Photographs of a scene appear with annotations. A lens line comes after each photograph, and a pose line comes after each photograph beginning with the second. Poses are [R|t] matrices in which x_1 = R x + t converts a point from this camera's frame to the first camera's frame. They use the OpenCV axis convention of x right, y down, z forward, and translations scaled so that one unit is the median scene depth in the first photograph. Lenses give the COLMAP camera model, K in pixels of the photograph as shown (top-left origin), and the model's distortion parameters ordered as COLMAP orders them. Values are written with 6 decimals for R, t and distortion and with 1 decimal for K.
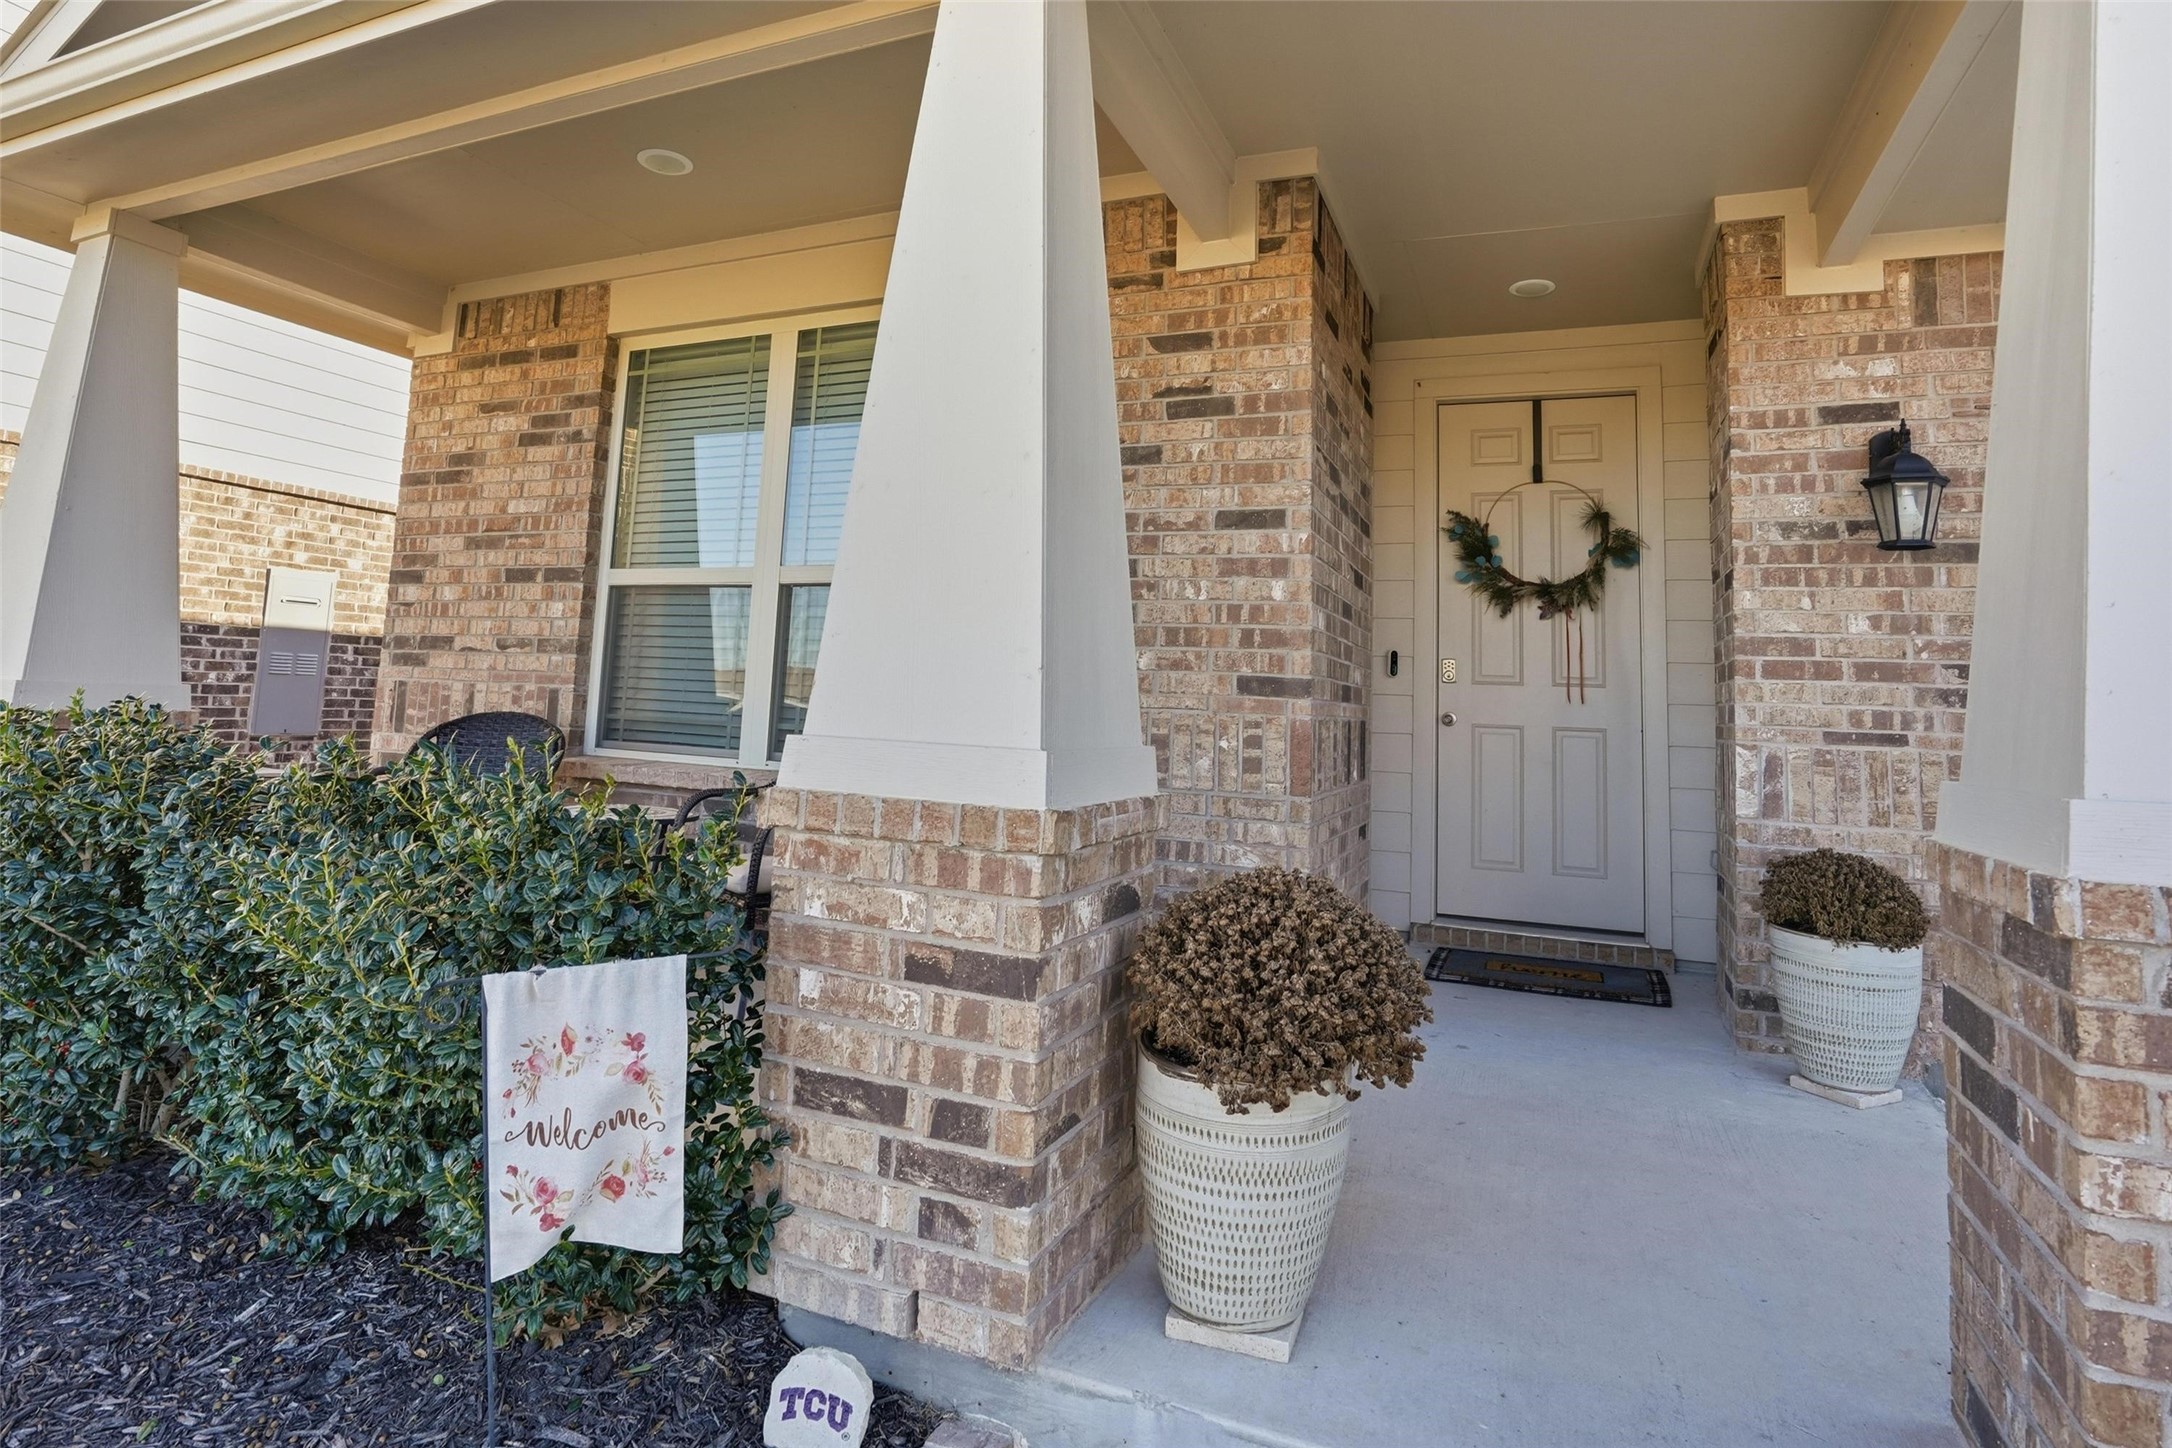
lens RADIAL K [[1098.8, 0, 1118.4], [0, 1098.8, 598.2], [0, 0, 1]] dist [-0.049465, 0.000254]
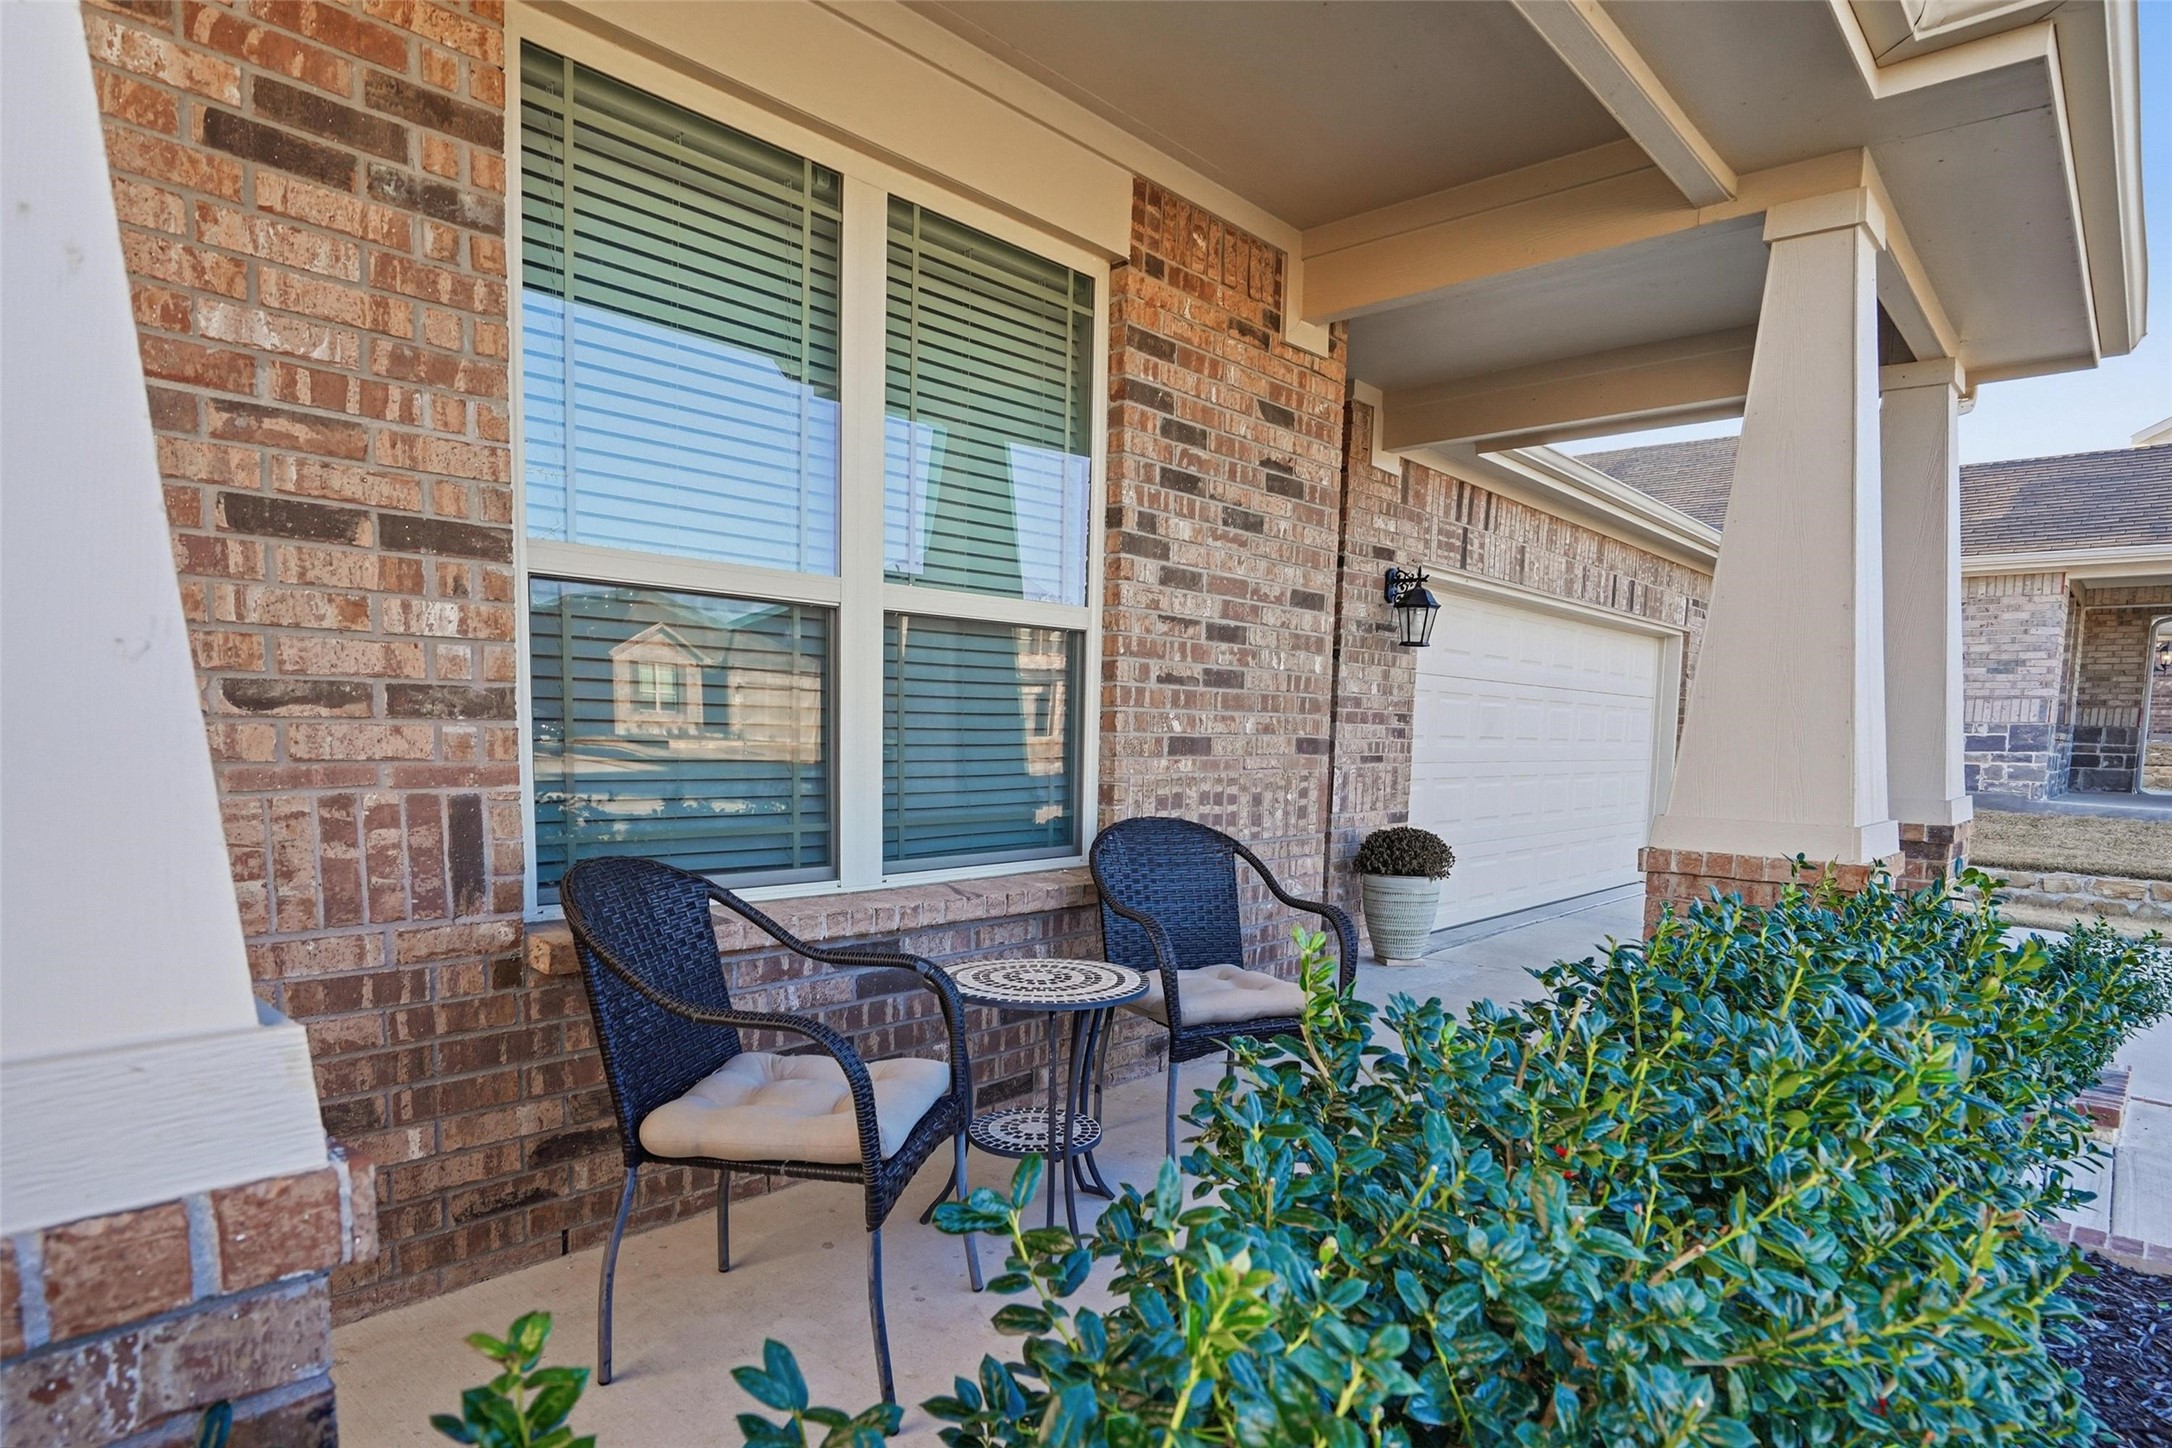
lens RADIAL K [[1204.8, 0, 1050.6], [0, 1204.8, 842.0], [0, 0, 1]] dist [0.003928, -0.003885]
pose [[0.368013, -0.123178, 0.921626, -1.110325], [-0.100527, 0.980106, 0.171135, -0.011407], [-0.924371, -0.155628, 0.348308, 0.732401]]
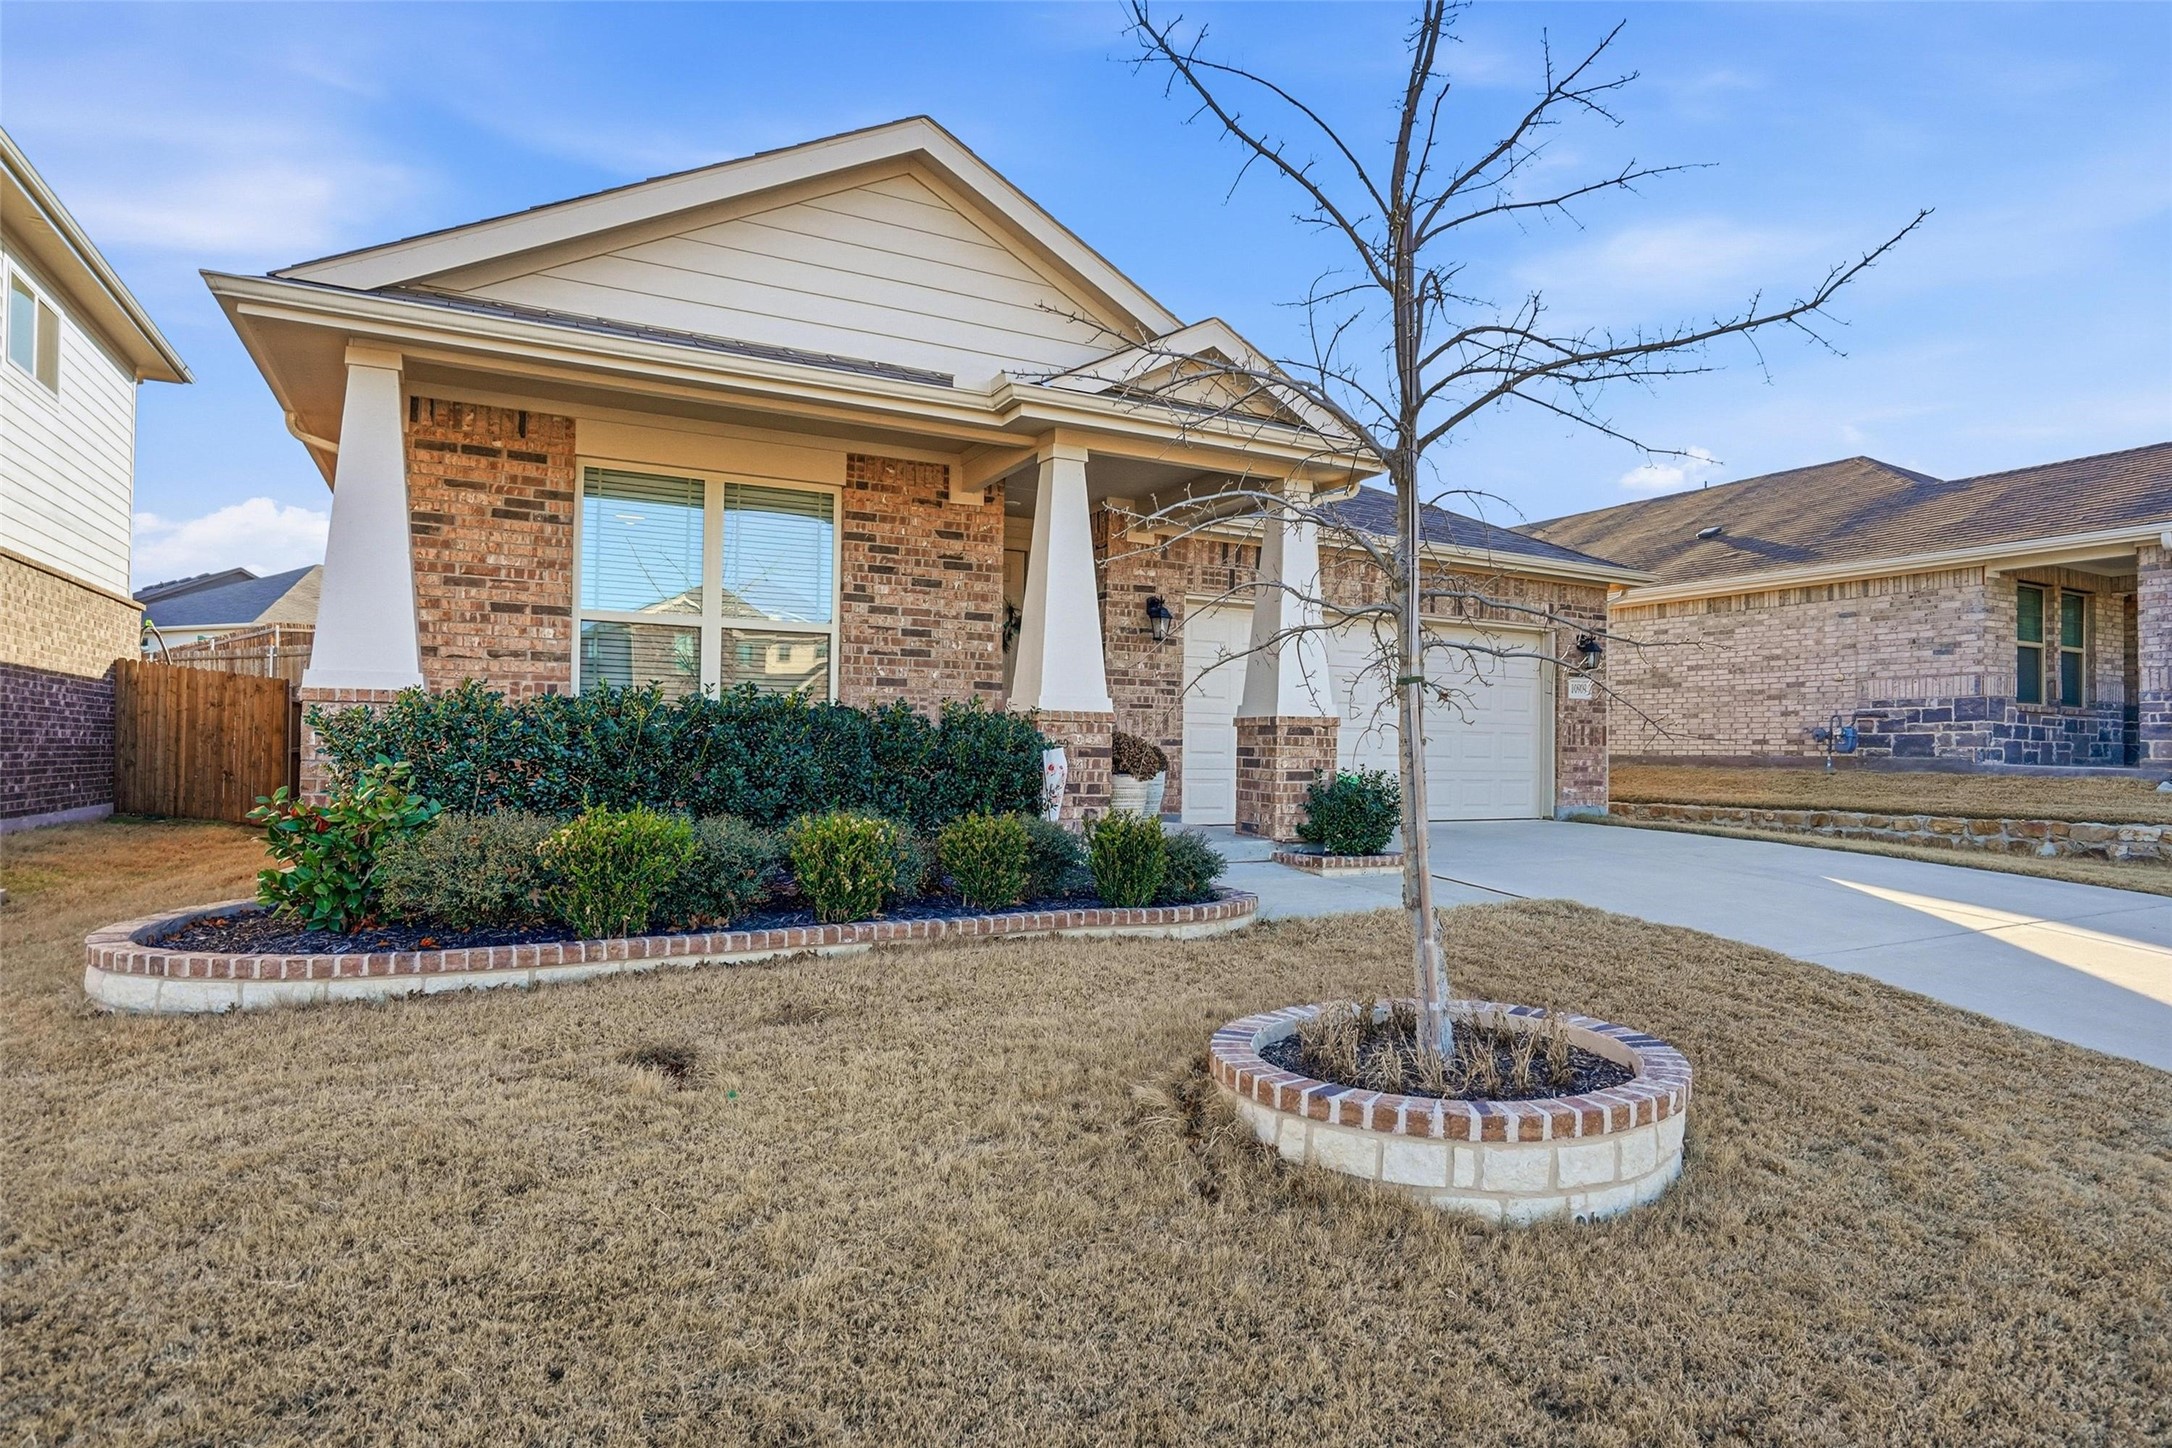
lens RADIAL K [[1151.6, 0, 1094.0], [0, 1151.6, 736.3], [0, 0, 1]] dist [-0.021361, 0.010040]
pose [[0.657784, -0.023073, 0.752853, -1.545268], [-0.064097, 0.994190, 0.086472, -0.042618], [-0.750474, -0.105135, 0.652484, -0.826086]]
